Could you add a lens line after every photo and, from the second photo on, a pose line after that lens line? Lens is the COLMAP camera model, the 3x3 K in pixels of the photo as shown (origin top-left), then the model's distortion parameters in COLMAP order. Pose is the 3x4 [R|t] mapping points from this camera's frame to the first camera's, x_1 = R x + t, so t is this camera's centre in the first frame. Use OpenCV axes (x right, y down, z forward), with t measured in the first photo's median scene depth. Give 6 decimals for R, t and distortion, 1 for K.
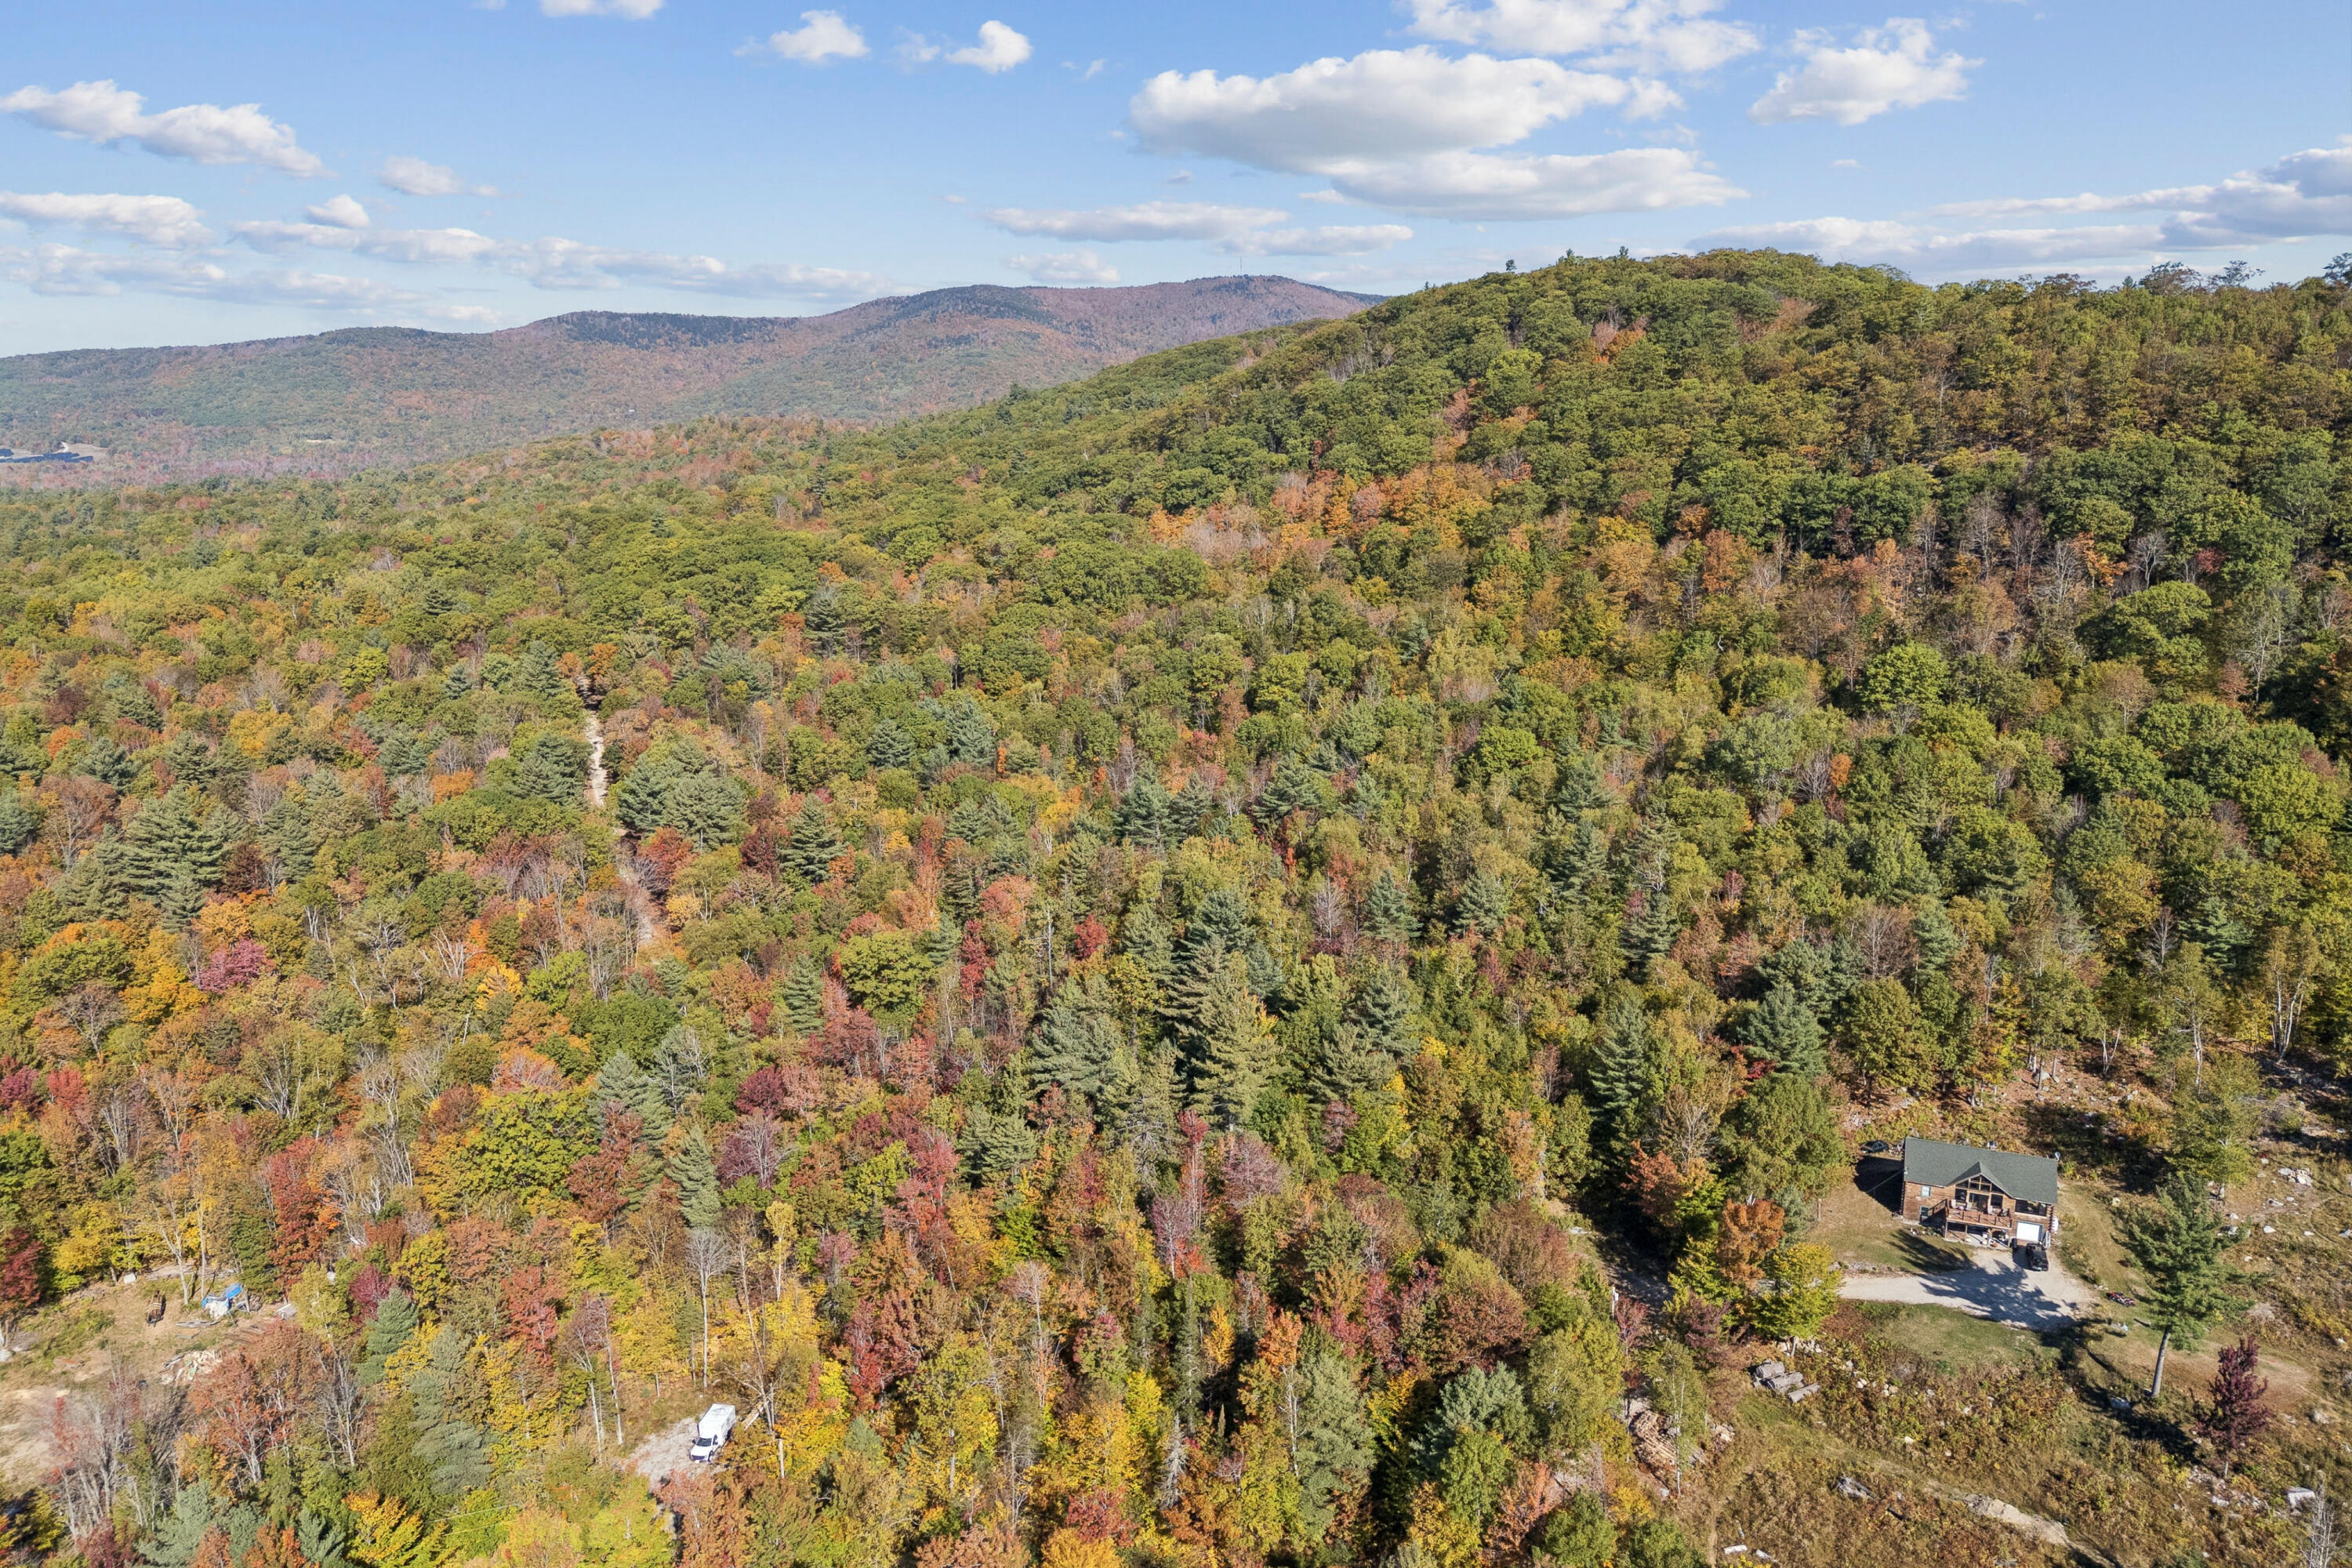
lens RADIAL K [[1757.1, 0, 1153.7], [0, 1757.1, 790.7], [0, 0, 1]] dist [0.079071, -0.073398]
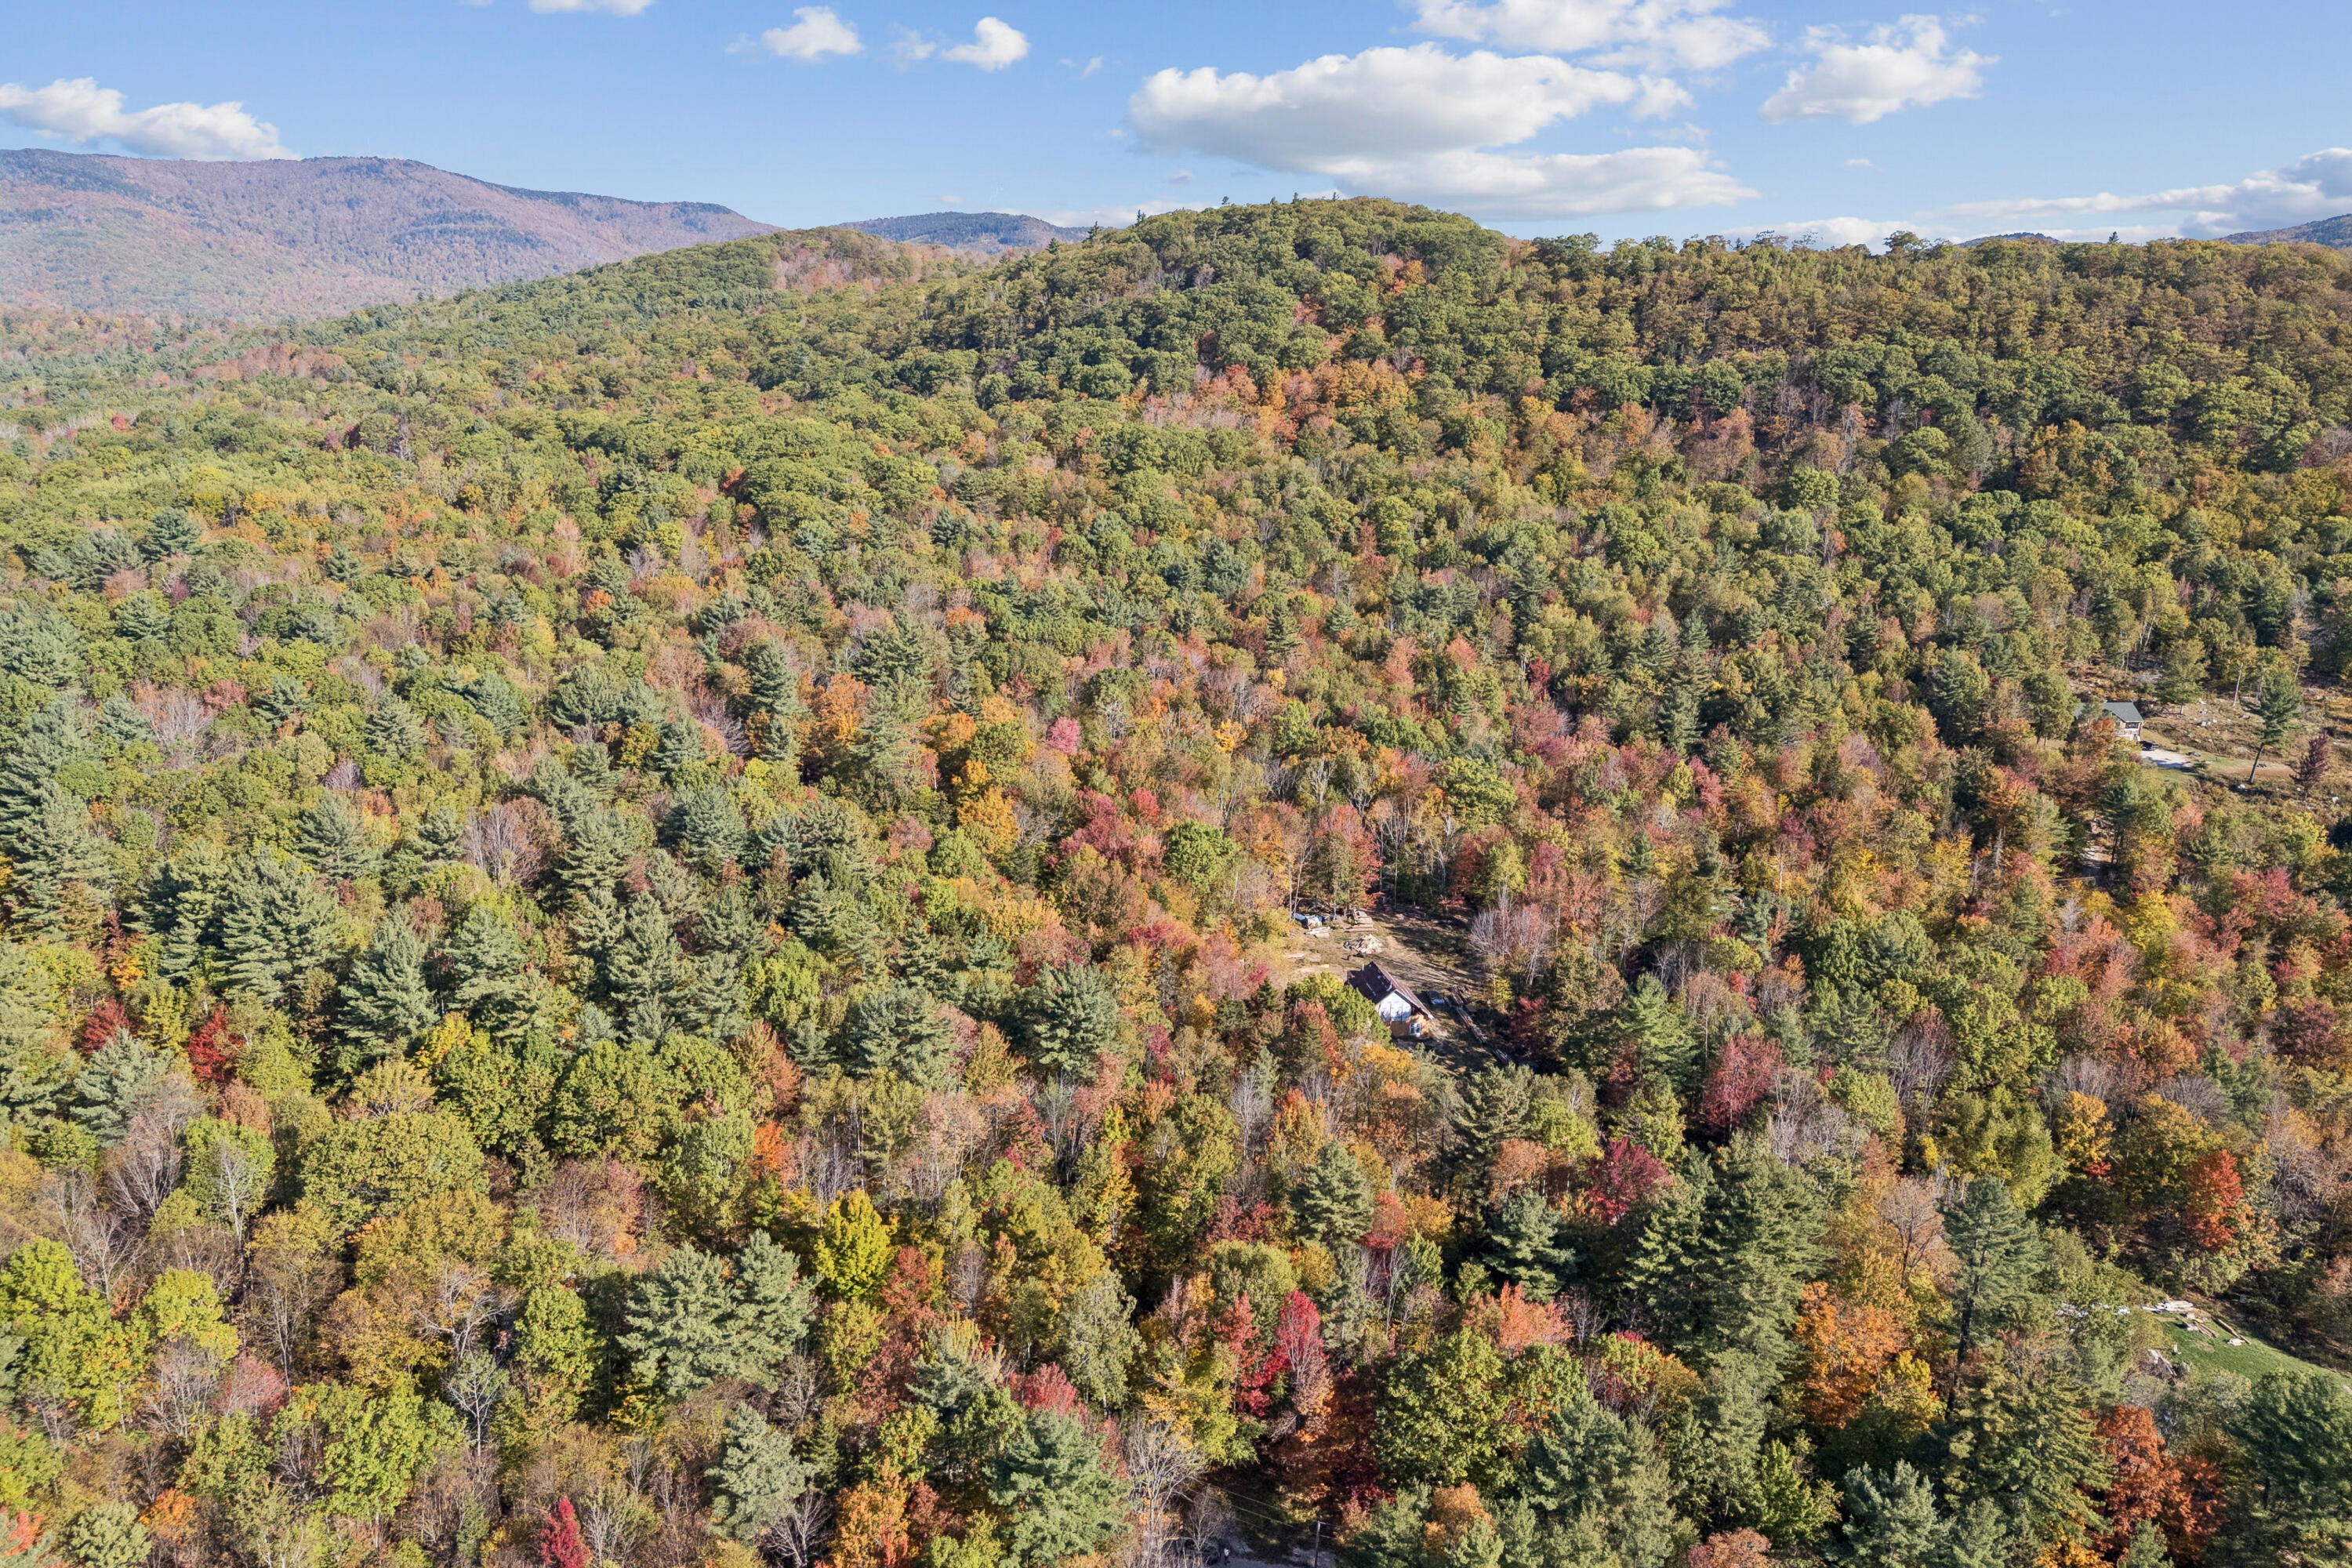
lens RADIAL K [[1757.1, 0, 1177.9], [0, 1757.1, 804.8], [0, 0, 1]] dist [0.079071, -0.073398]
pose [[0.873685, -0.113653, 0.473031, -0.571103], [0.087125, 0.993162, 0.077703, 0.029692], [-0.478627, -0.026675, 0.877613, -0.101112]]
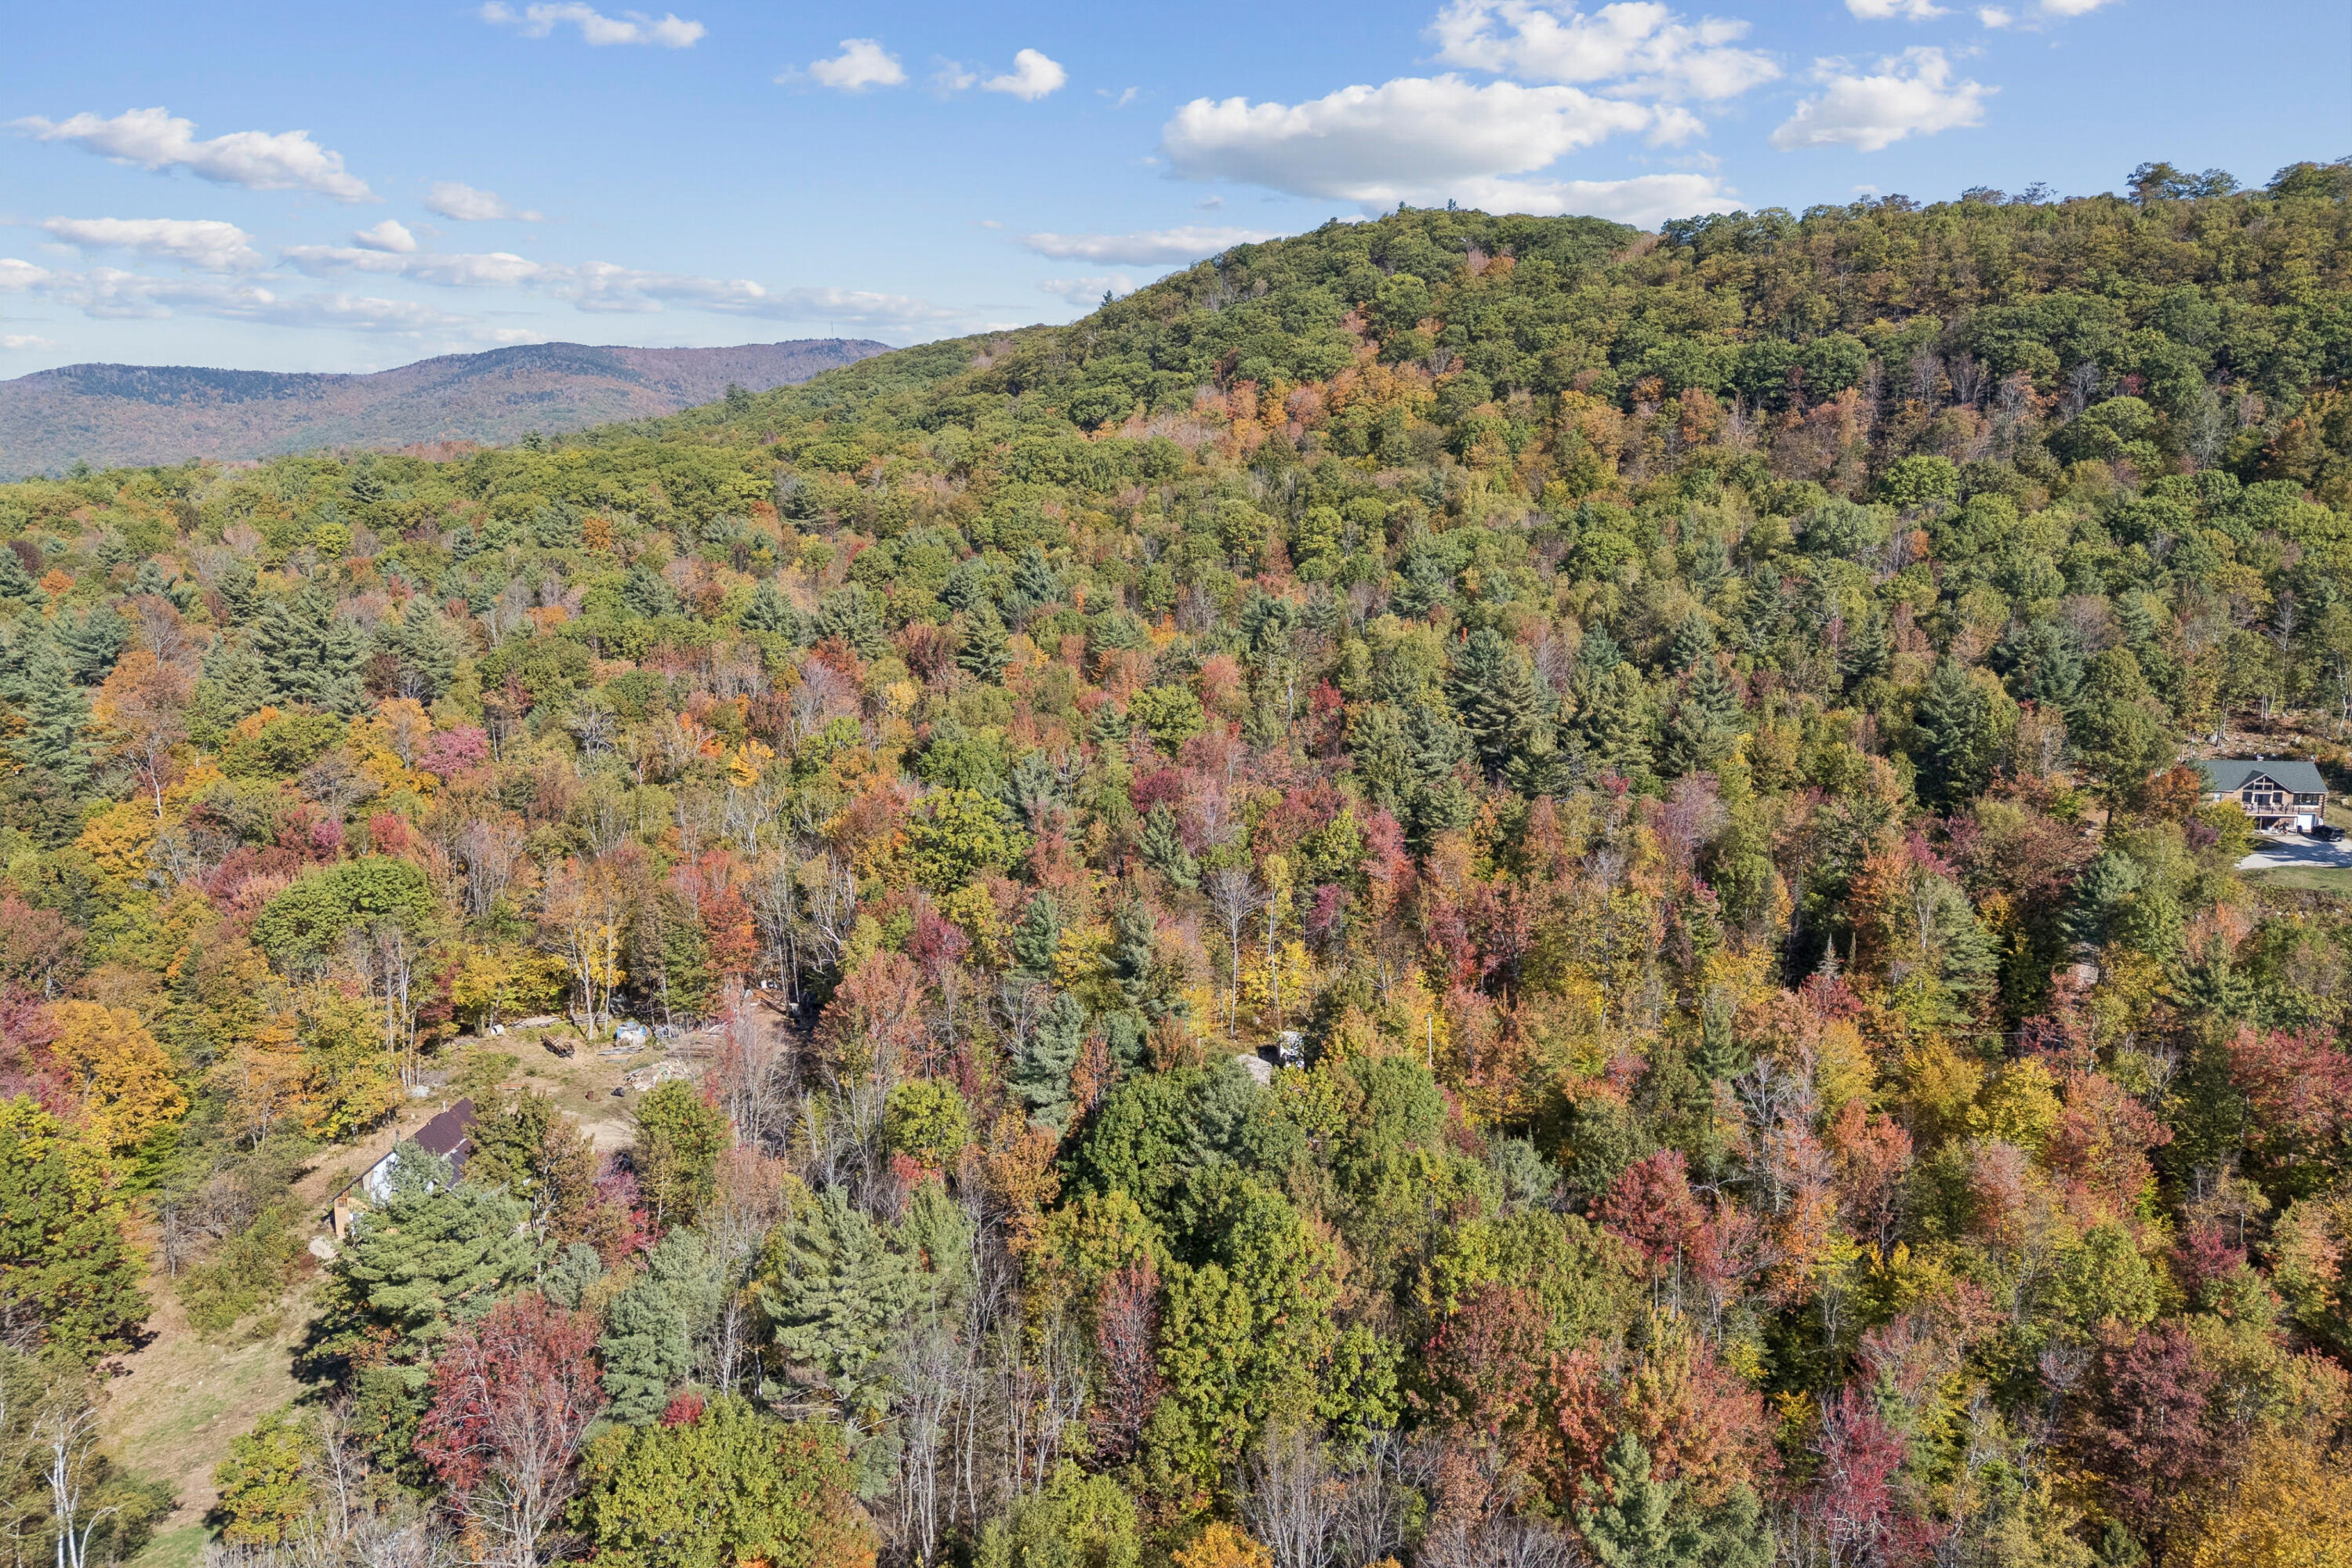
lens RADIAL K [[1757.1, 0, 1164.7], [0, 1757.1, 800.9], [0, 0, 1]] dist [0.079071, -0.073398]
pose [[0.969413, -0.048110, 0.240673, -0.206567], [0.057396, 0.997847, -0.031720, 0.093278], [-0.238629, 0.044563, 0.970088, 0.020040]]
